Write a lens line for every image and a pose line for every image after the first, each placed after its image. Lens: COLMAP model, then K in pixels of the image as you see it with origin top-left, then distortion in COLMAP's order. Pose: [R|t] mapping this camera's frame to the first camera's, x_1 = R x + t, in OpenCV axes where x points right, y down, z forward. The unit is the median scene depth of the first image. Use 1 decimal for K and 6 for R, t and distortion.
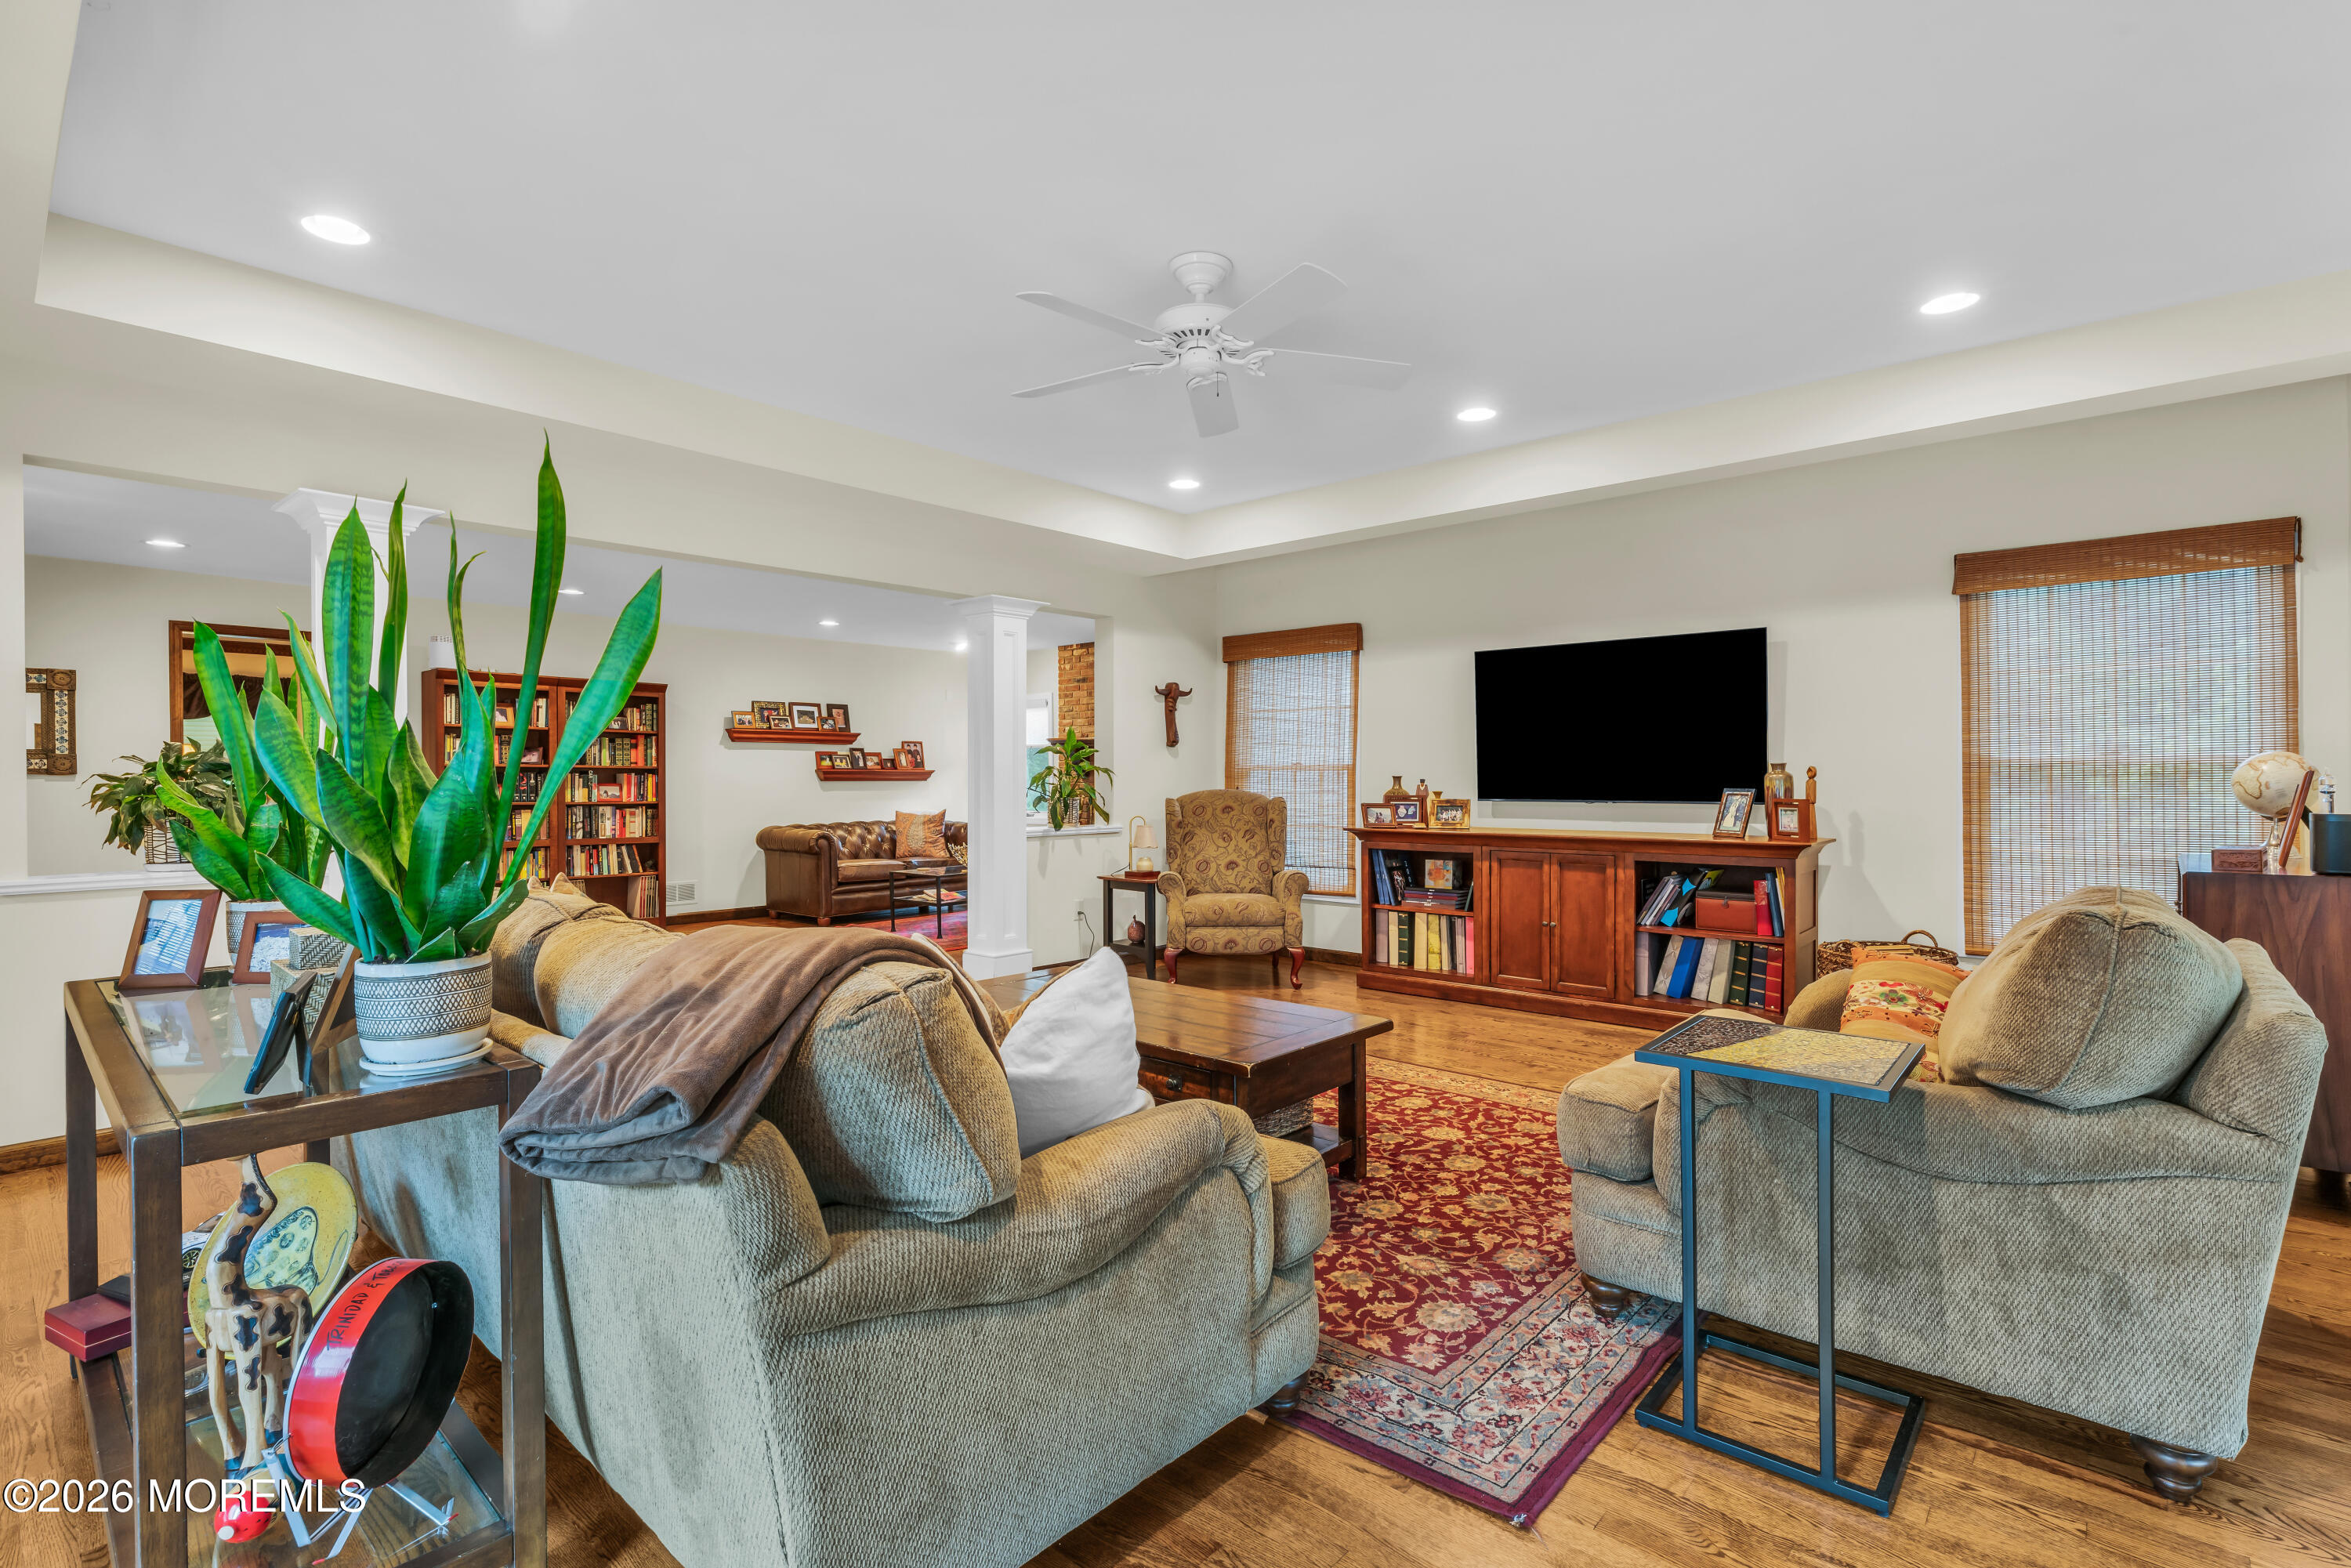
lens RADIAL K [[1106.3, 0, 1177.5], [0, 1106.3, 786.0], [0, 0, 1]] dist [0.001440, 0.000002]
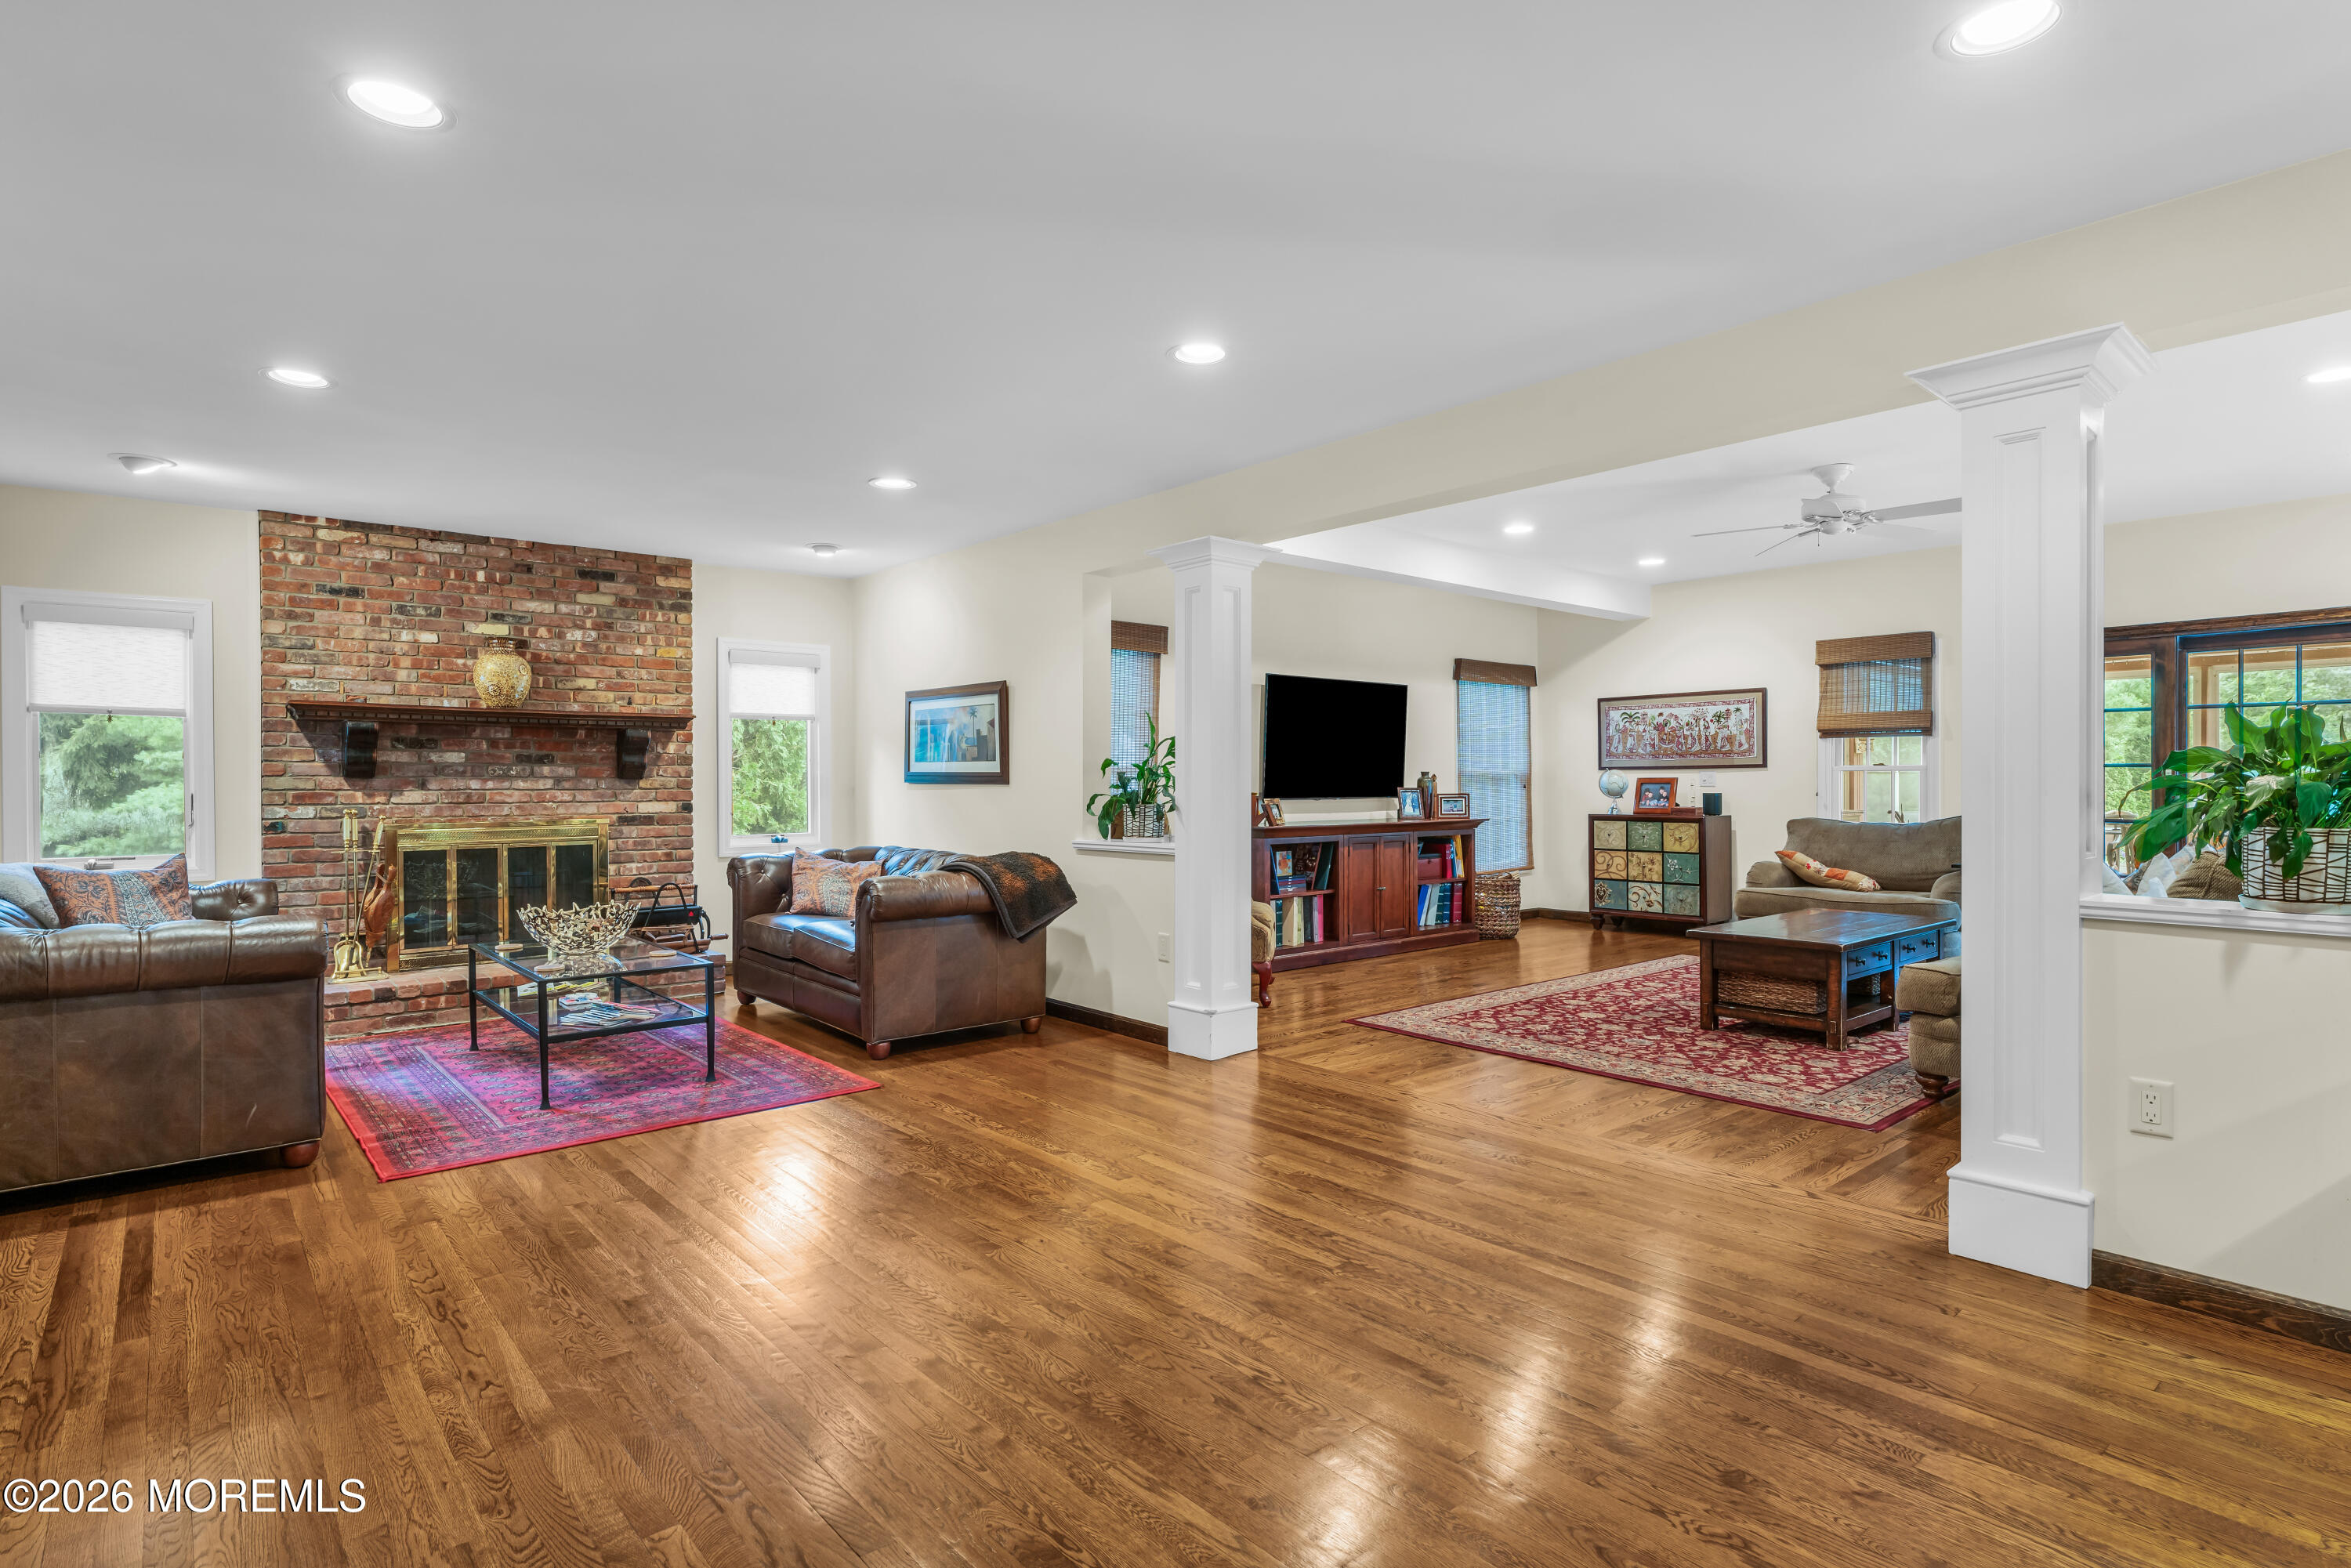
lens RADIAL K [[1184.9, 0, 1170.0], [0, 1184.9, 784.8], [0, 0, 1]] dist [-0.000663, -0.000065]
pose [[0.132242, 0.001163, 0.991217, -0.996974], [0.009791, 0.999949, -0.002480, -0.001039], [-0.991169, 0.010033, 0.132224, 0.937515]]
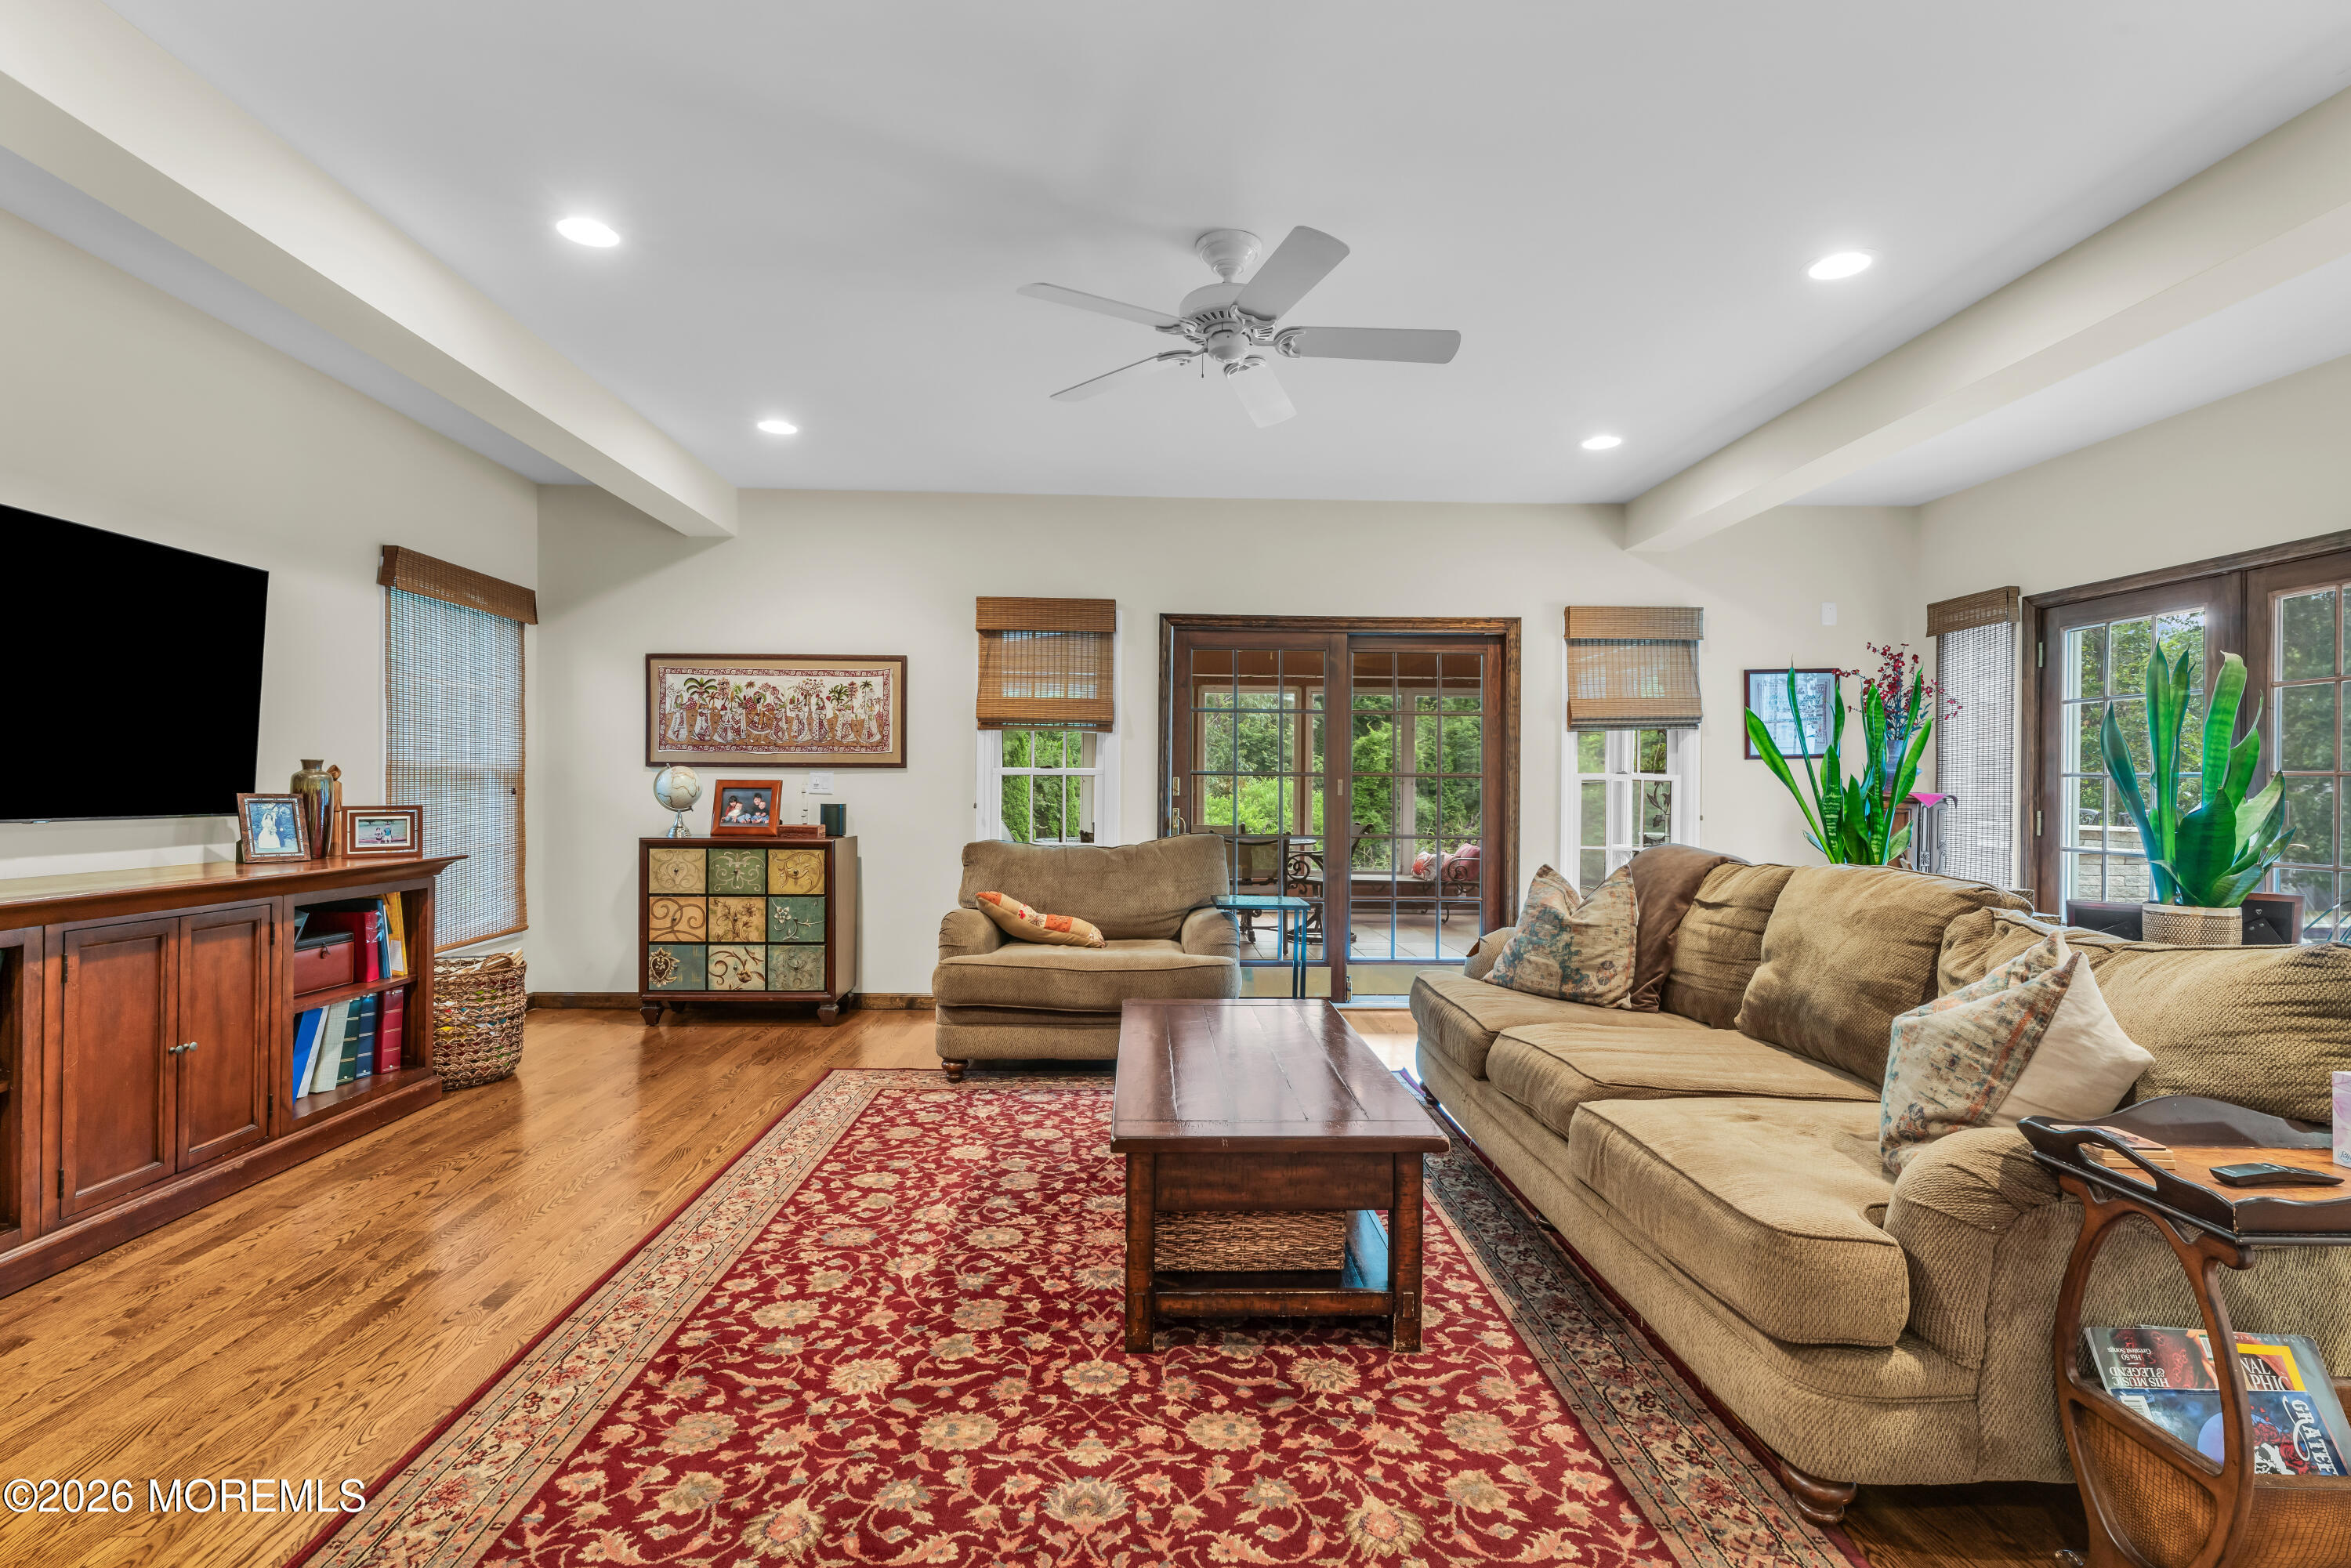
lens RADIAL K [[1106.3, 0, 1177.5], [0, 1106.3, 786.0], [0, 0, 1]] dist [0.001440, 0.000002]
pose [[-0.692829, -0.001119, 0.721101, -0.340470], [-0.002063, 0.999998, -0.000430, -0.002940], [-0.721099, -0.001785, -0.692830, 0.903312]]
